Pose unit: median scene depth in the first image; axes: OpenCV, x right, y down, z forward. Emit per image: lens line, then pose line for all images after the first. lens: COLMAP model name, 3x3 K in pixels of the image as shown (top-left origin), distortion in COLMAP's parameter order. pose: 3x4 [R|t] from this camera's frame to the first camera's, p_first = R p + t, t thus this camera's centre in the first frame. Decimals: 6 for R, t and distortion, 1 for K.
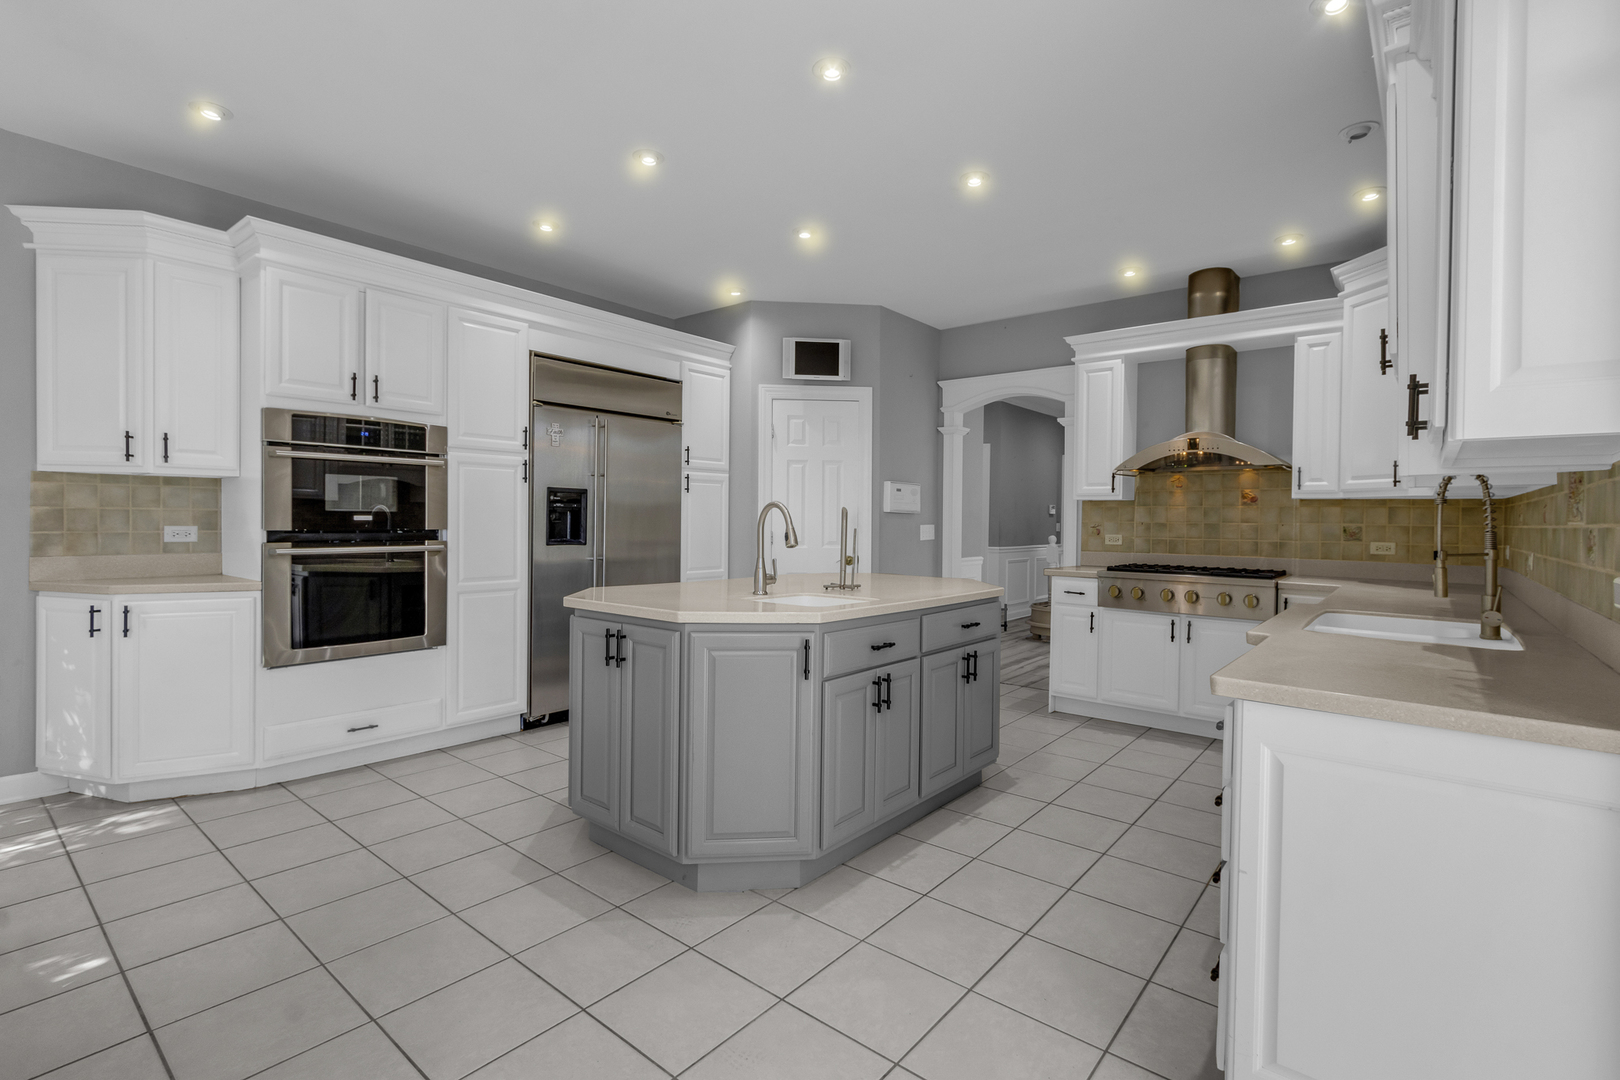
lens RADIAL K [[728.8, 0, 806.8], [0, 728.8, 527.8], [0, 0, 1]] dist [0.001791, -0.000012]
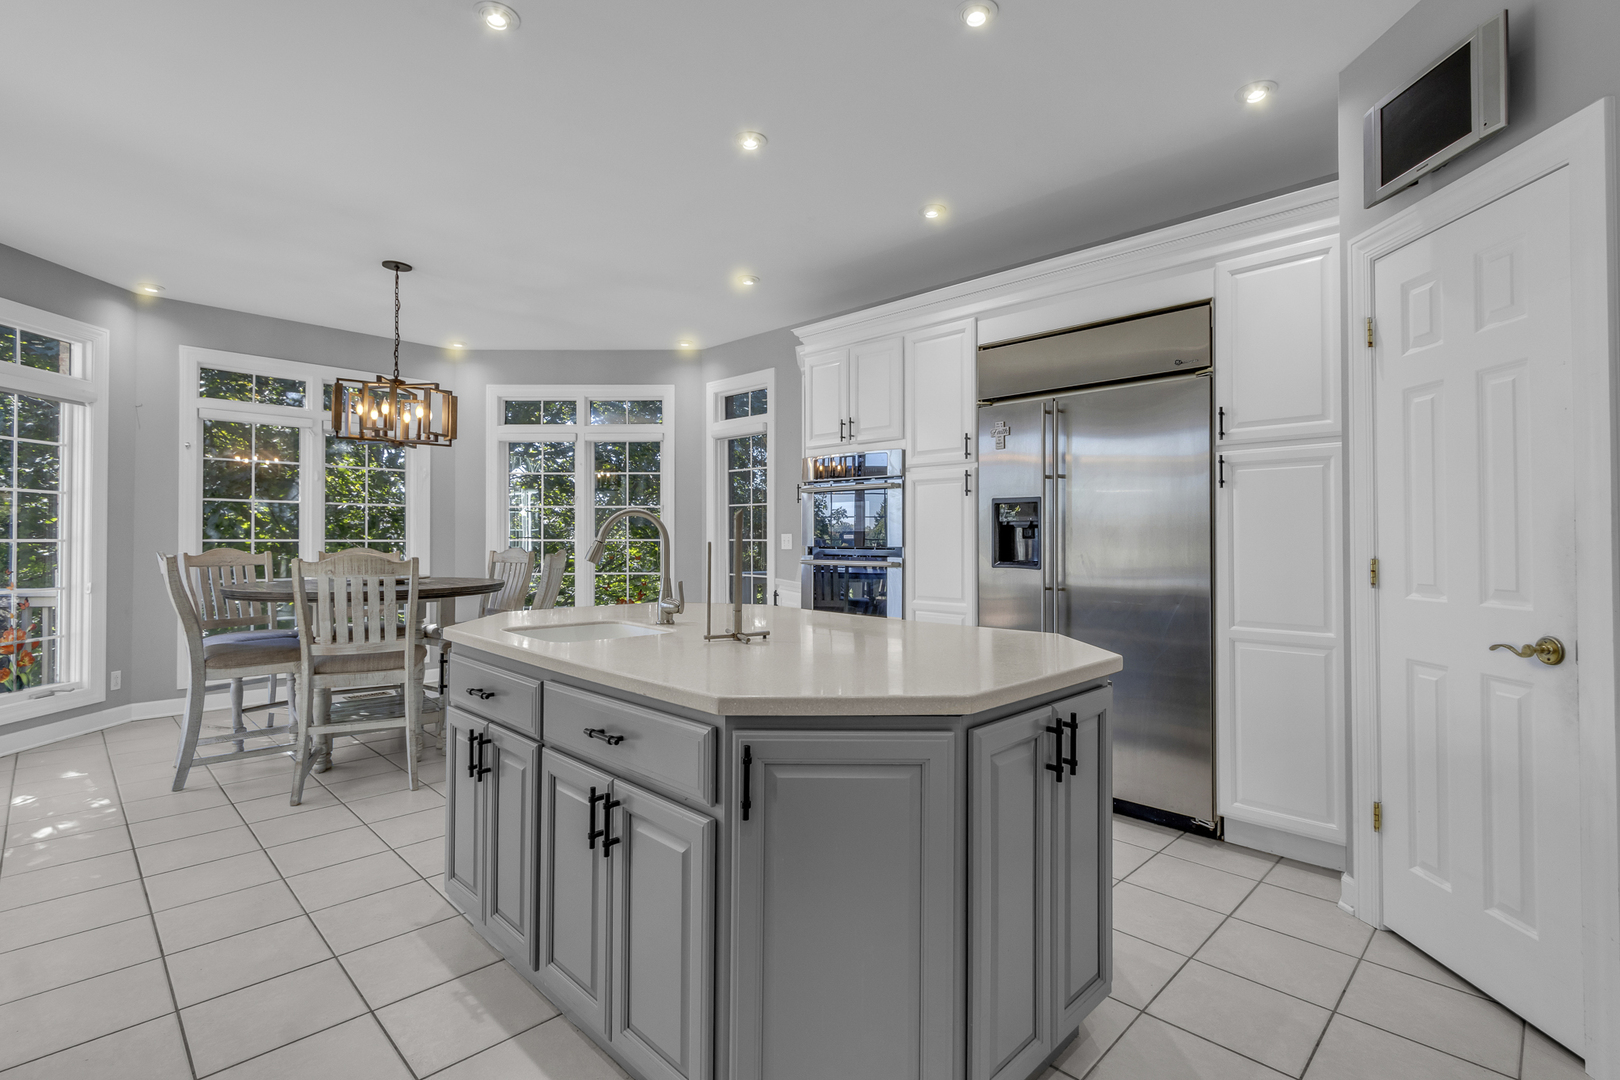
lens RADIAL K [[753.7, 0, 828.7], [0, 753.7, 529.7], [0, 0, 1]] dist [0.002416, 0.000409]
pose [[-0.064407, -0.021737, -0.997687, 0.644943], [-0.011730, 0.999710, -0.021024, 0.001793], [0.997855, 0.010349, -0.064644, 1.047872]]
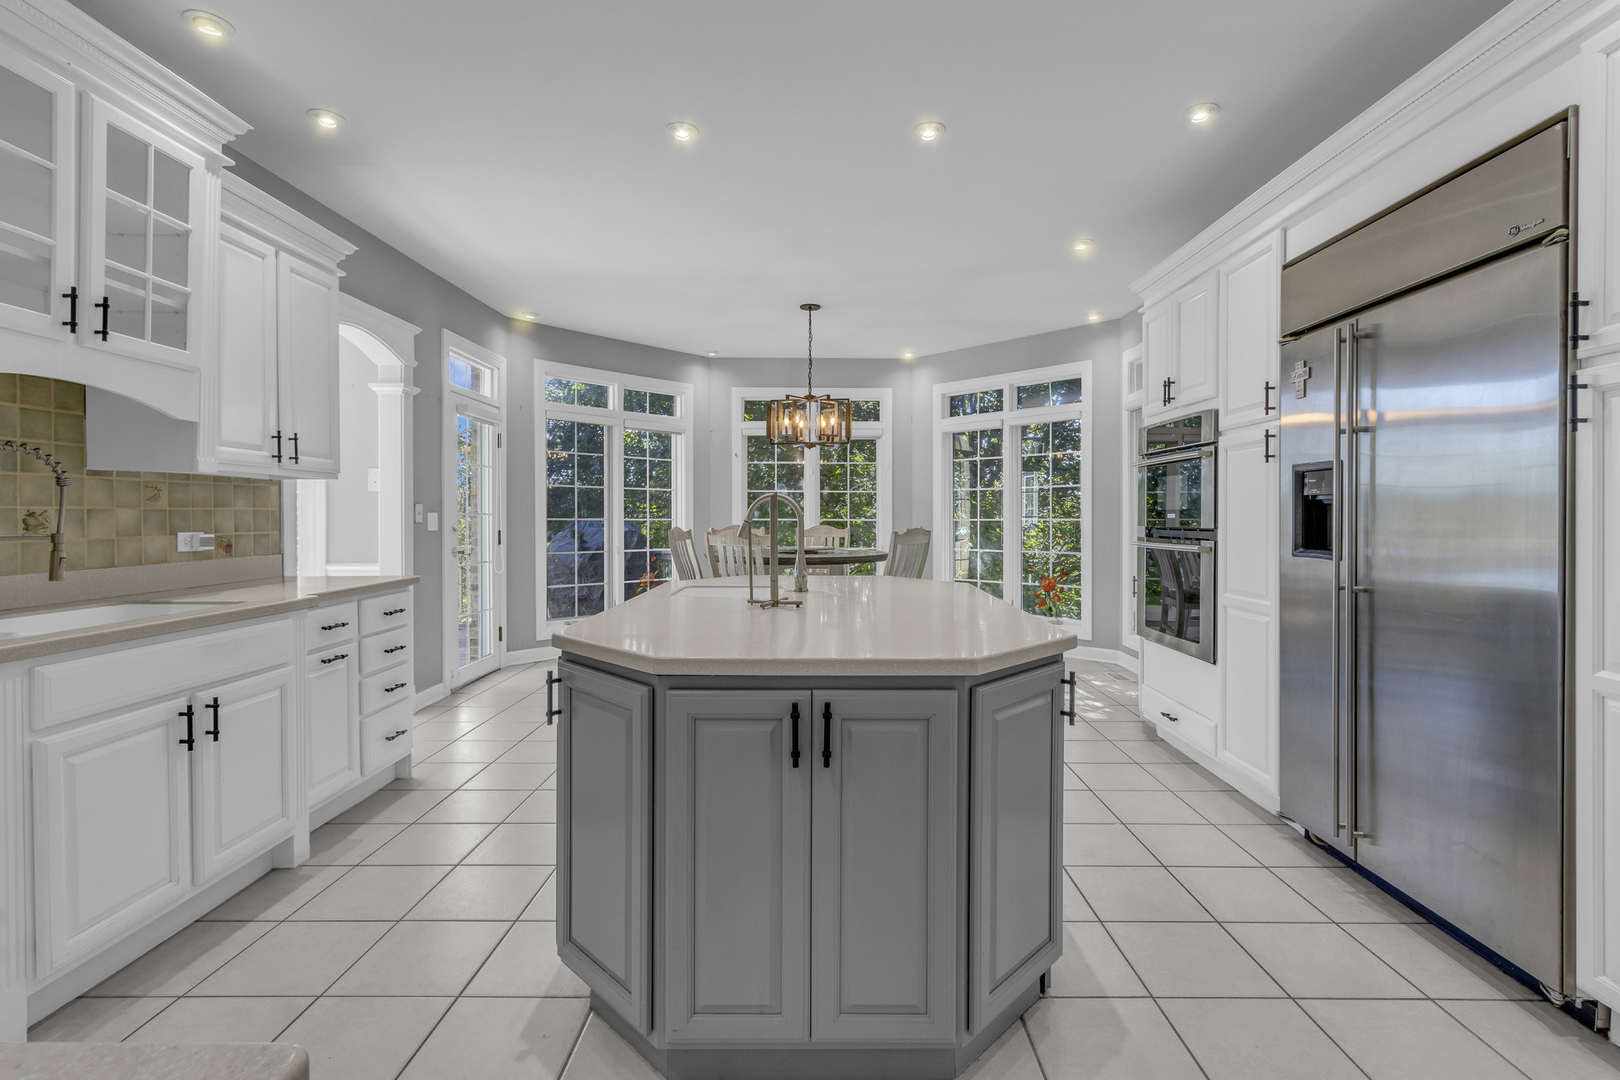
lens RADIAL K [[746.8, 0, 822.4], [0, 746.8, 523.9], [0, 0, 1]] dist [0.002592, 0.000196]
pose [[-0.761258, -0.005879, -0.648423, 0.466522], [-0.016285, 0.999817, 0.010054, -0.004567], [0.648245, 0.018213, -0.761214, 1.491702]]
